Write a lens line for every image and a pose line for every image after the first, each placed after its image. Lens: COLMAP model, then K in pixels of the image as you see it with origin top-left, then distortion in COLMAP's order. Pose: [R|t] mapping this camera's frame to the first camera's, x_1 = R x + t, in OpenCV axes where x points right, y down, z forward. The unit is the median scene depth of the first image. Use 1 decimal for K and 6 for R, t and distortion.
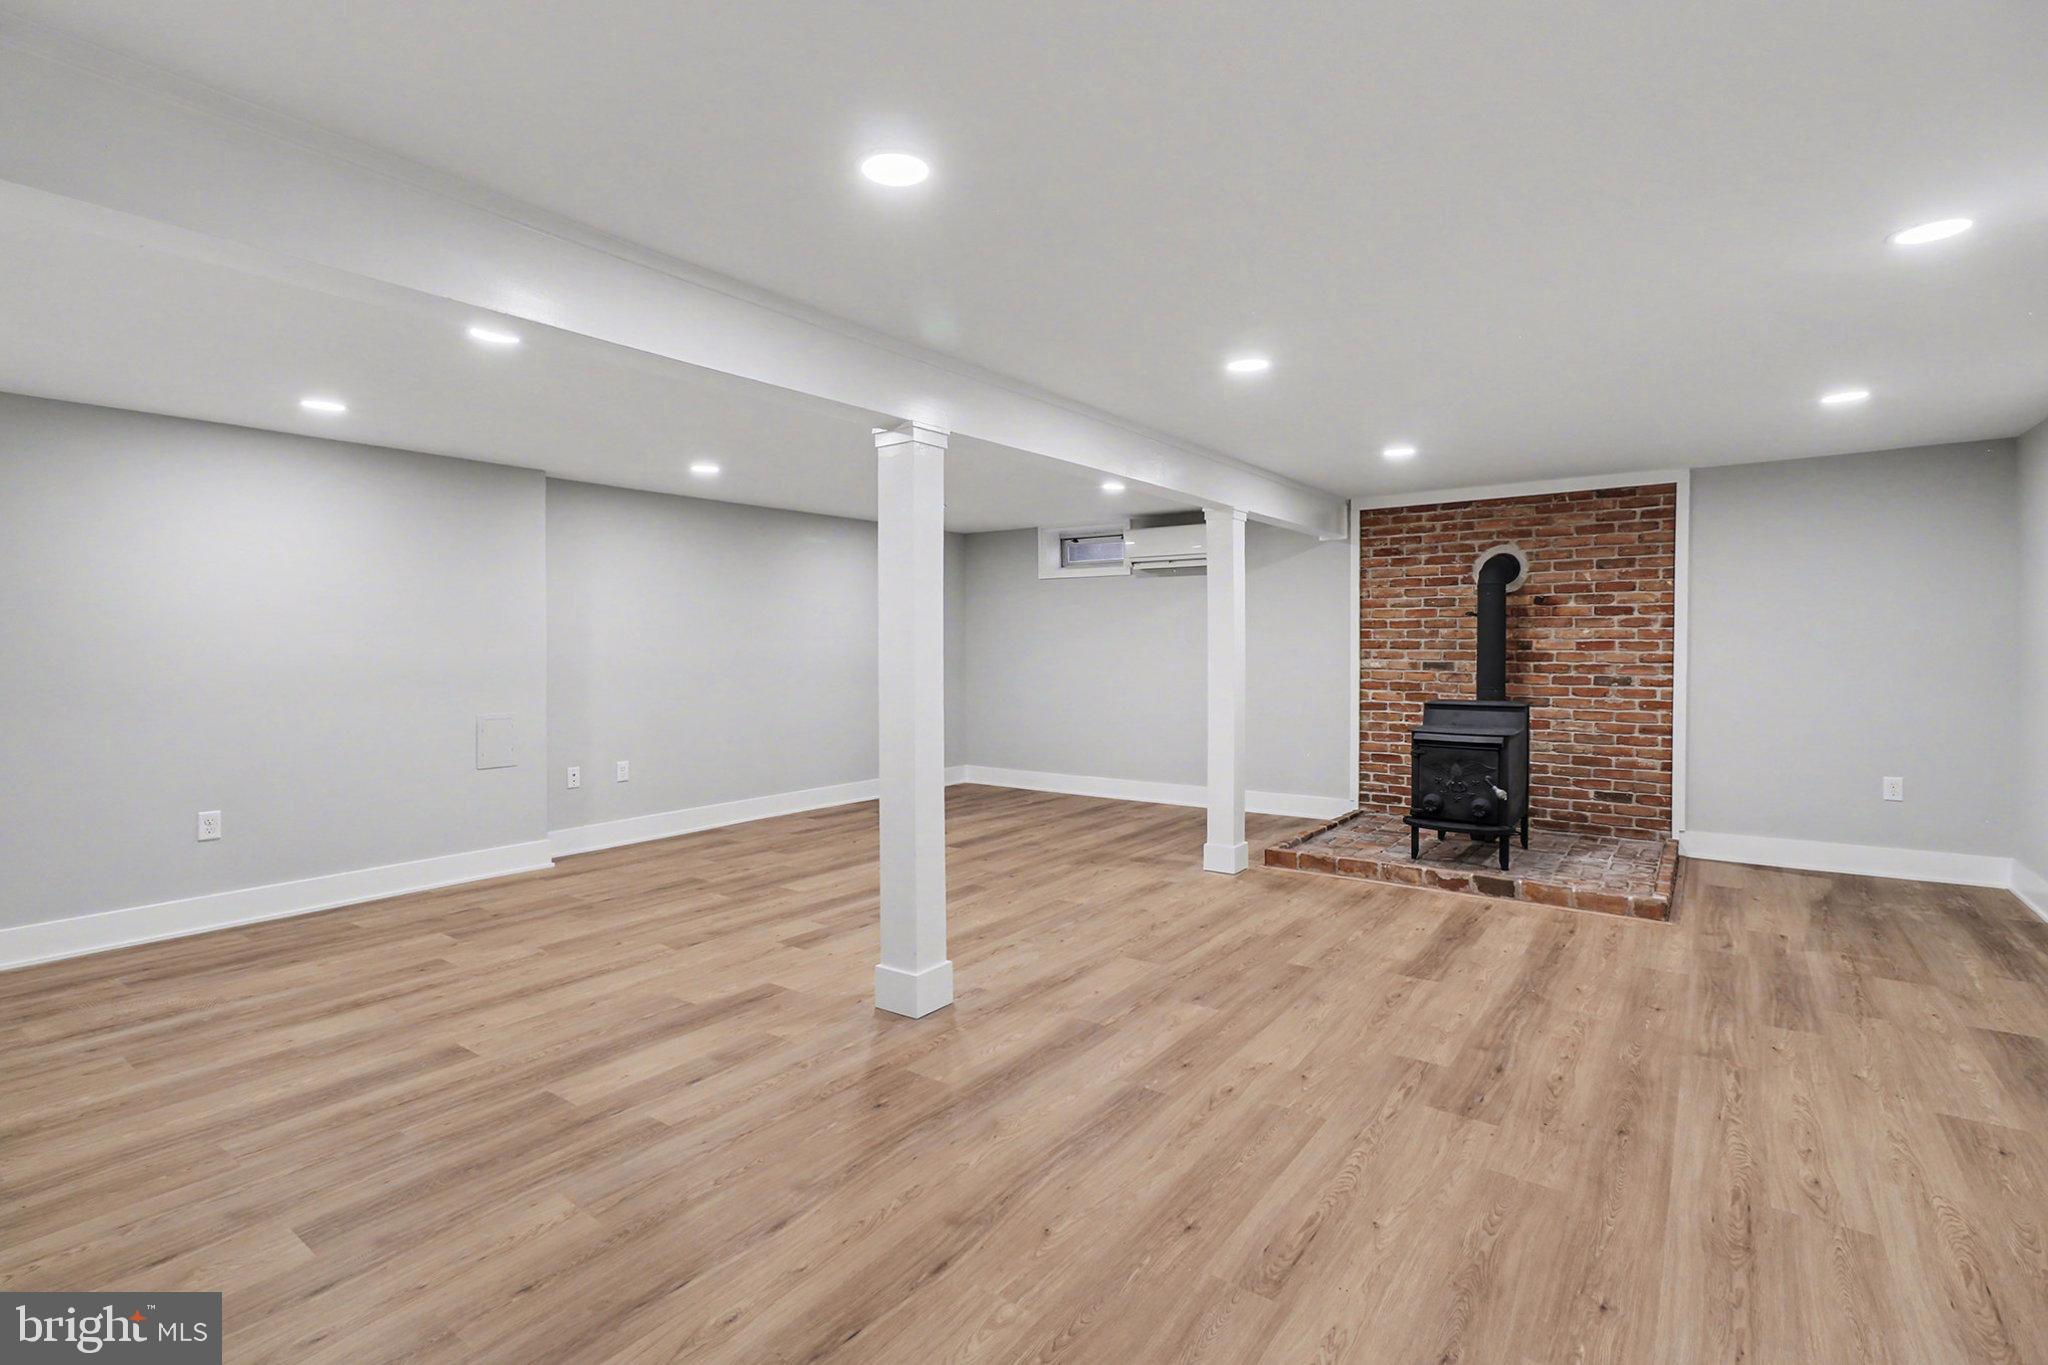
lens RADIAL K [[967.3, 0, 1027.9], [0, 967.3, 652.4], [0, 0, 1]] dist [-0.005182, -0.006789]
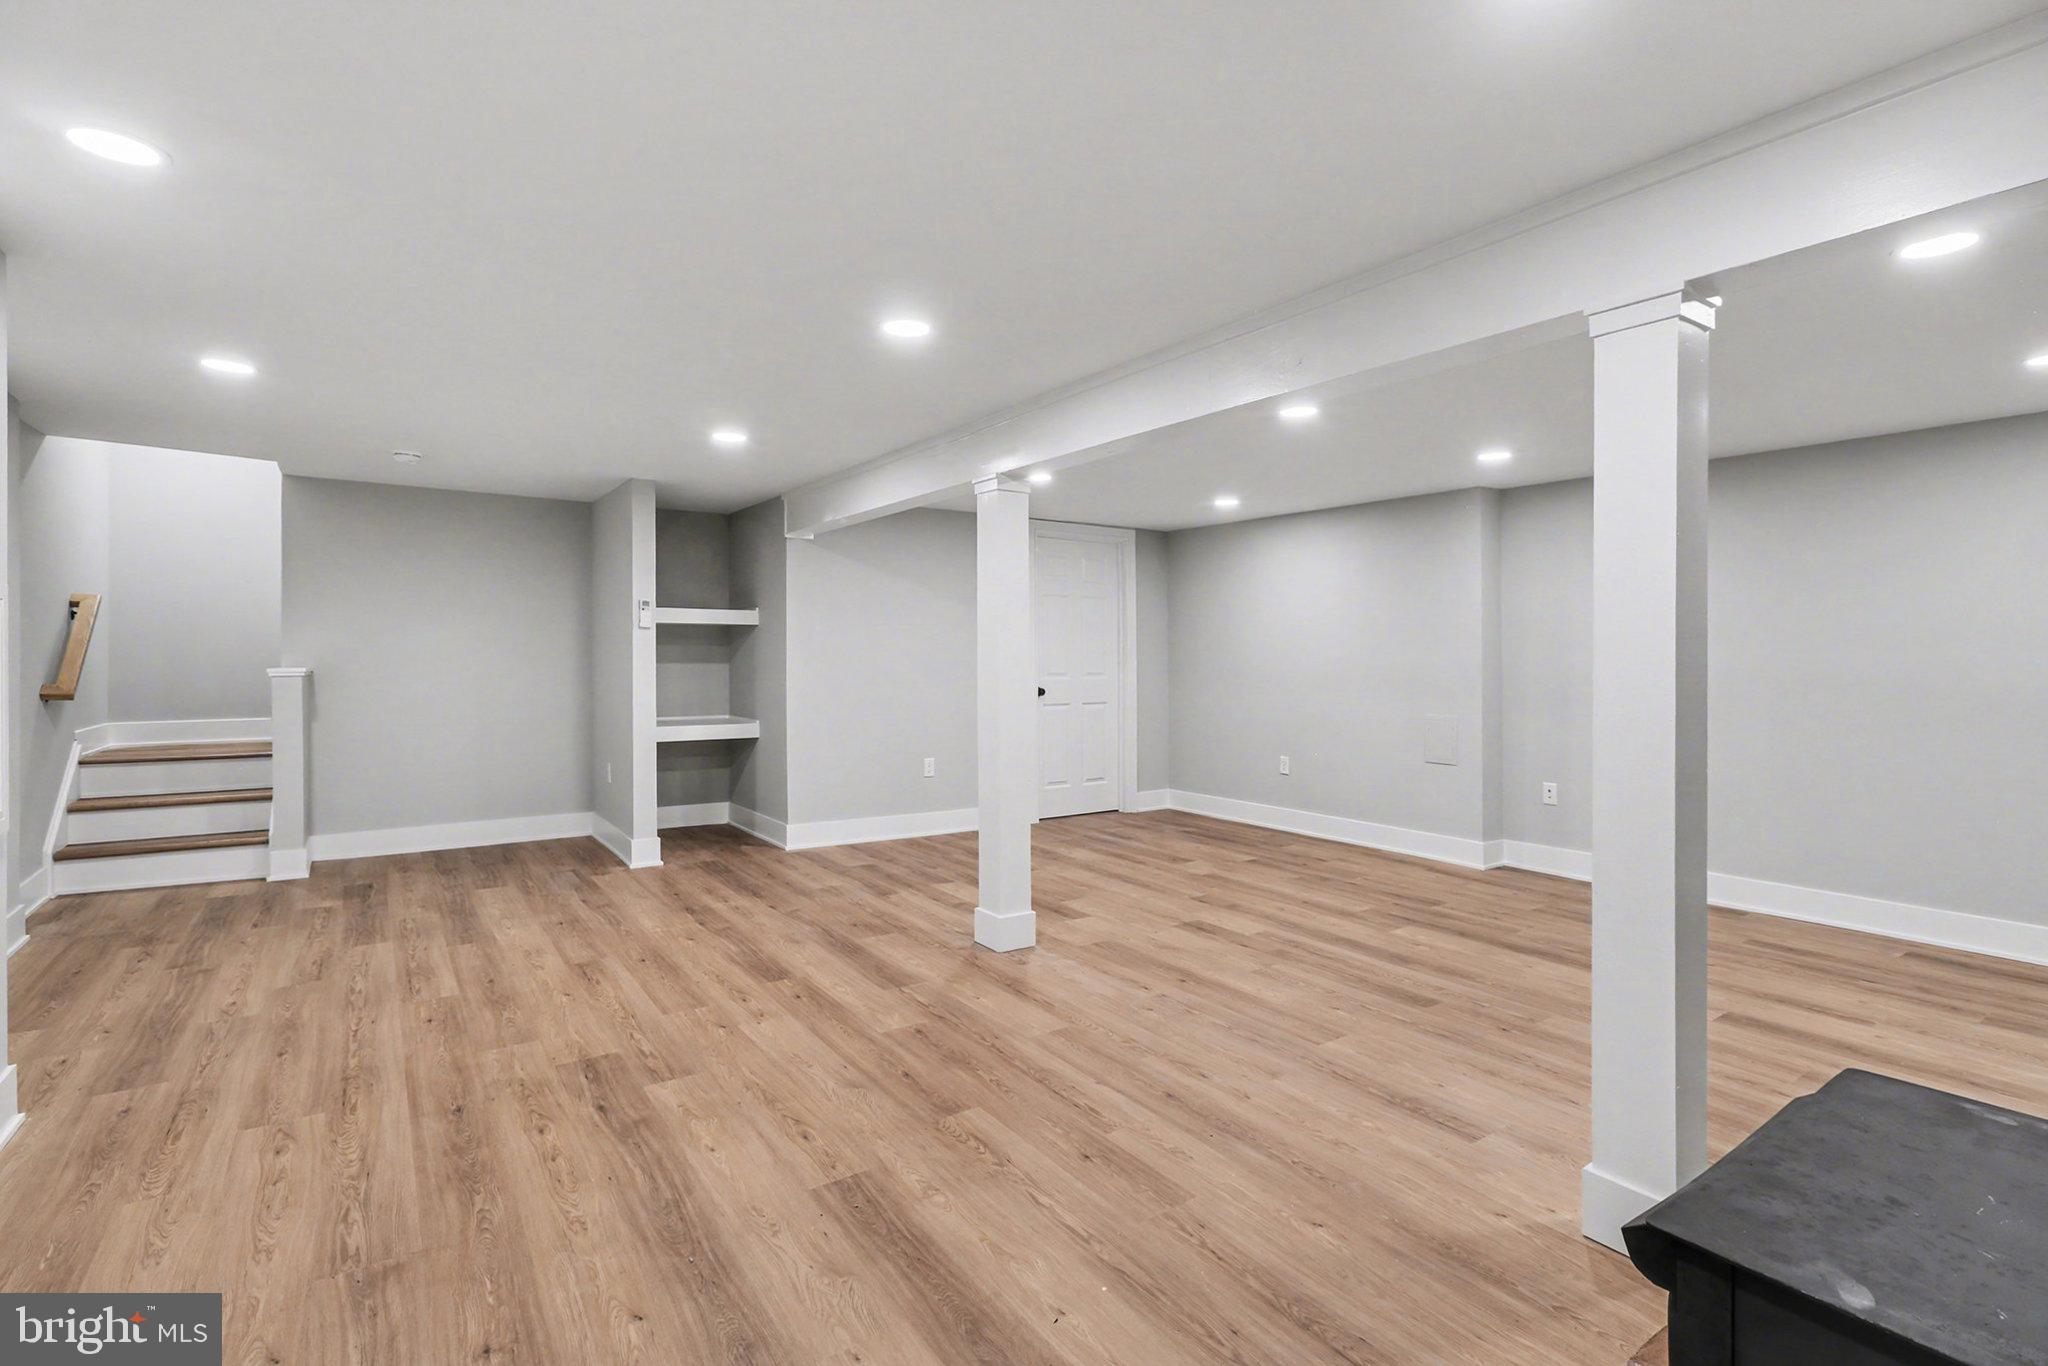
lens RADIAL K [[967.3, 0, 1027.9], [0, 967.3, 652.9], [0, 0, 1]] dist [-0.005182, -0.006789]
pose [[-0.341049, -0.001680, -0.940044, 1.210043], [-0.009879, 0.999950, 0.001797, -0.012181], [0.939994, 0.009899, -0.341048, 1.680794]]
